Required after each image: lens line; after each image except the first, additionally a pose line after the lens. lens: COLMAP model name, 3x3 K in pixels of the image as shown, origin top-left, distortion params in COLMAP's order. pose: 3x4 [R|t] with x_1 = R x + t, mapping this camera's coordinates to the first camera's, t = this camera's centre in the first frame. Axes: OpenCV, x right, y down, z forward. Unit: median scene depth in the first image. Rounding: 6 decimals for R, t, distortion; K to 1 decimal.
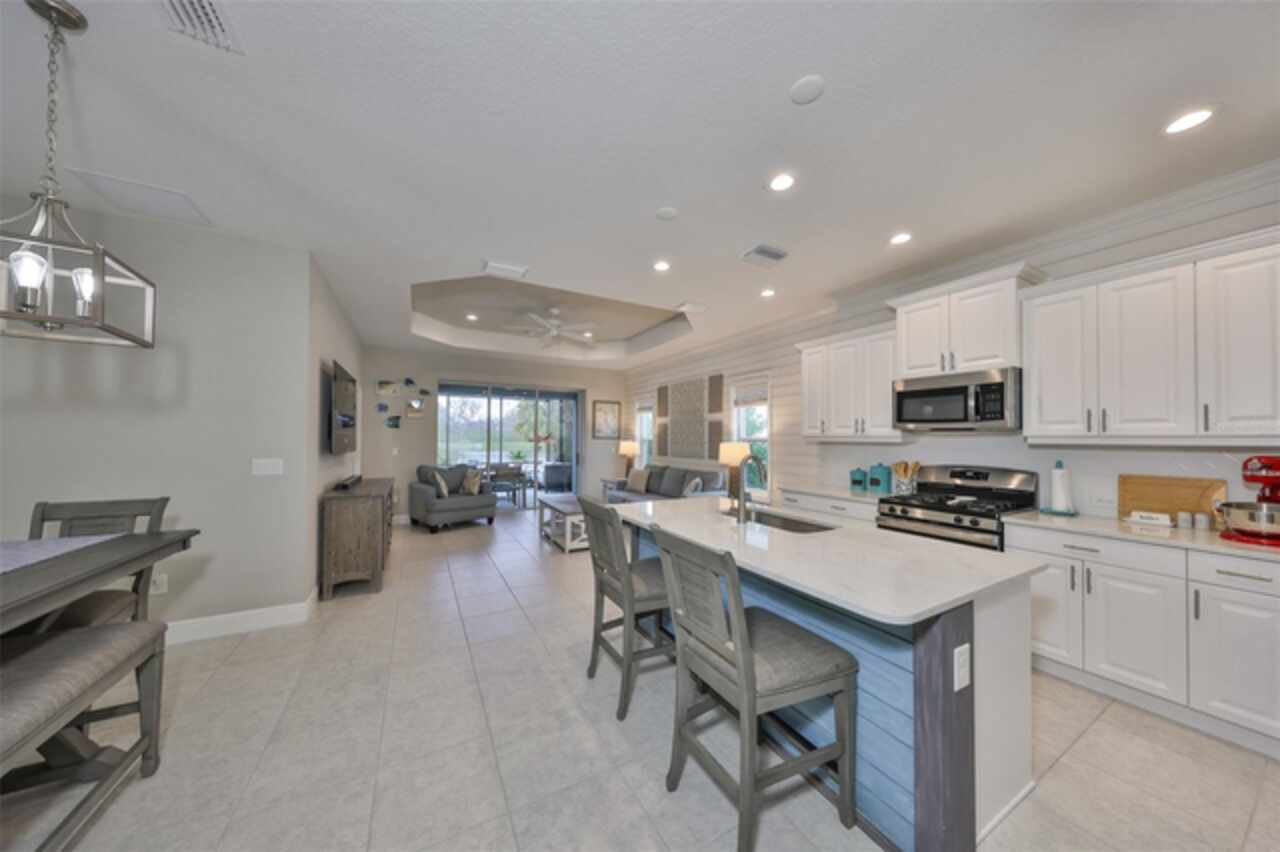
lens RADIAL K [[413.6, 0, 640.9], [0, 413.6, 429.8], [0, 0, 1]] dist [0.002214, -0.000020]
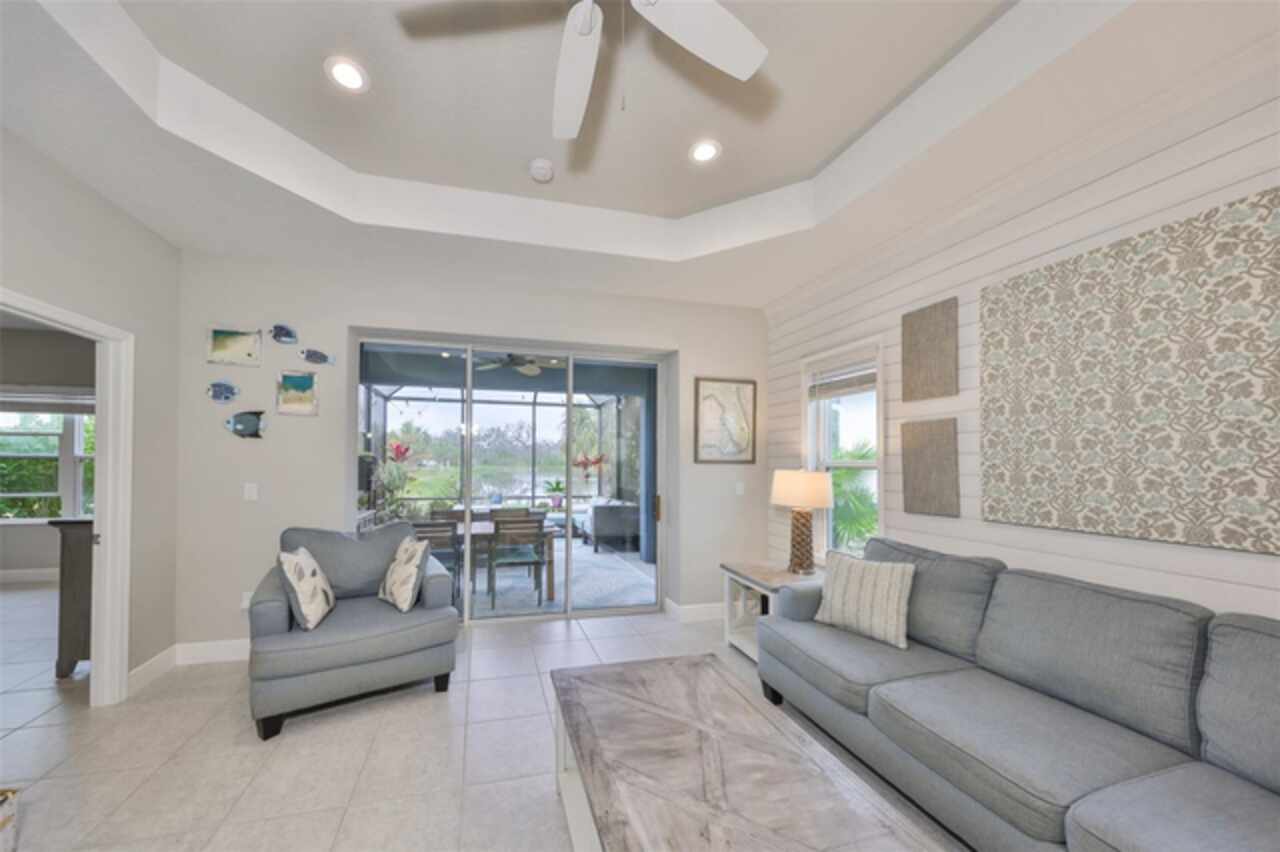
lens RADIAL K [[437.8, 0, 603.8], [0, 437.8, 456.4], [0, 0, 1]] dist [0.002634, 0.000267]
pose [[0.976089, -0.000631, -0.217371, -0.125772], [0.002381, 0.999967, 0.007788, 0.012032], [0.217359, -0.008119, 0.976058, 0.609327]]
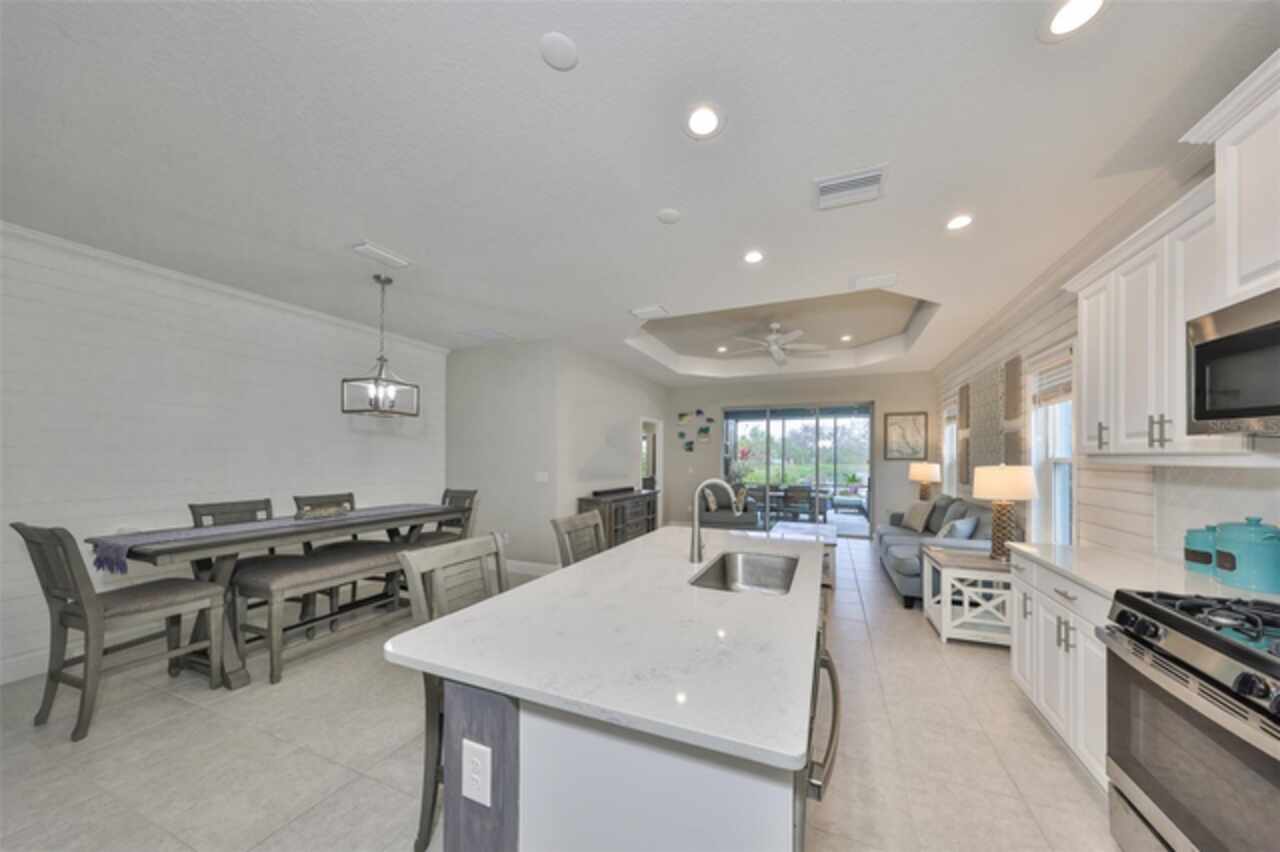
lens RADIAL K [[413.6, 0, 646.5], [0, 413.6, 455.0], [0, 0, 1]] dist [0.002214, -0.000020]
pose [[0.619986, -0.010219, -0.784546, 0.273981], [0.017058, 0.999854, 0.000457, 0.003905], [0.784427, -0.013666, 0.620070, 0.138226]]
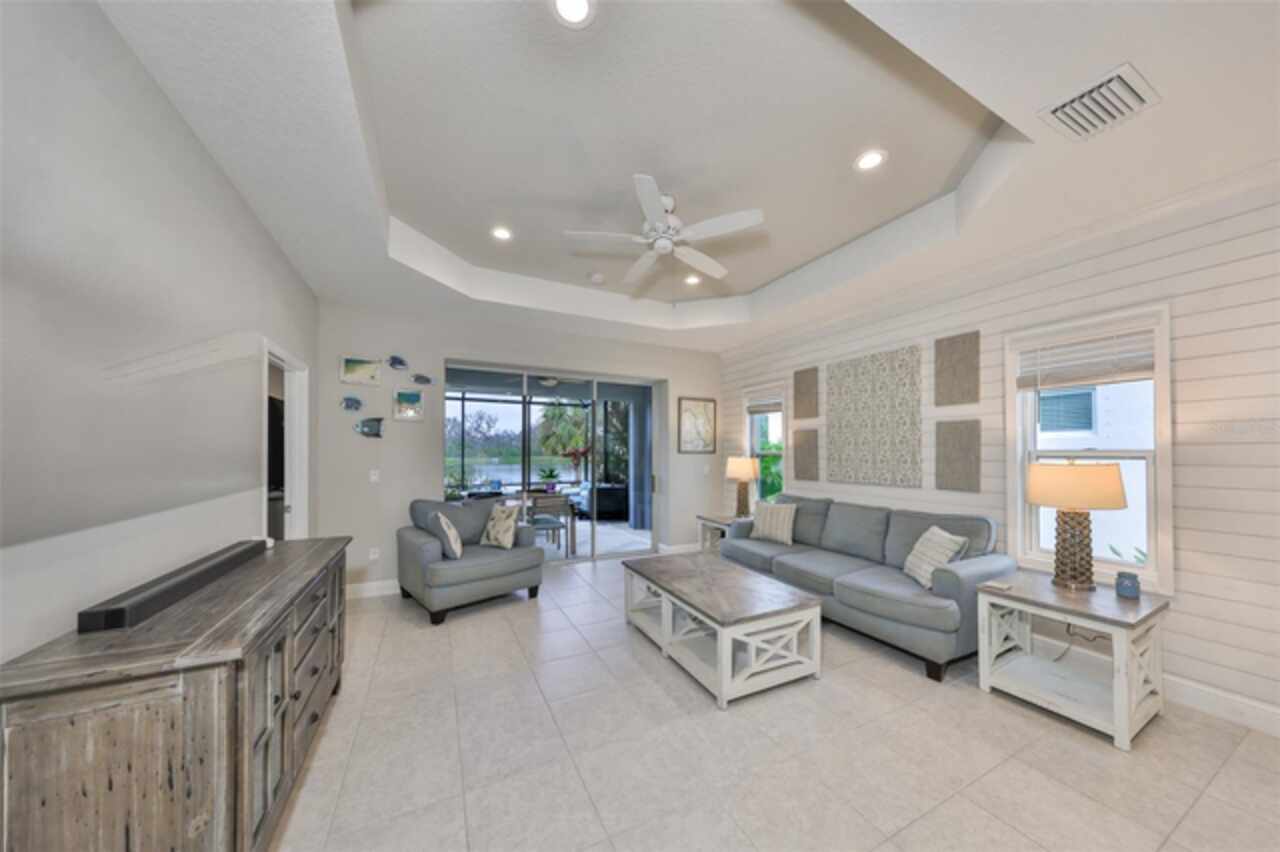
lens RADIAL K [[413.6, 0, 657.4], [0, 413.6, 448.5], [0, 0, 1]] dist [0.002214, -0.000020]
pose [[0.999991, -0.004141, 0.000400, -0.173044], [0.004135, 0.999915, 0.012358, 0.006026], [-0.000451, -0.012356, 0.999924, 0.380912]]
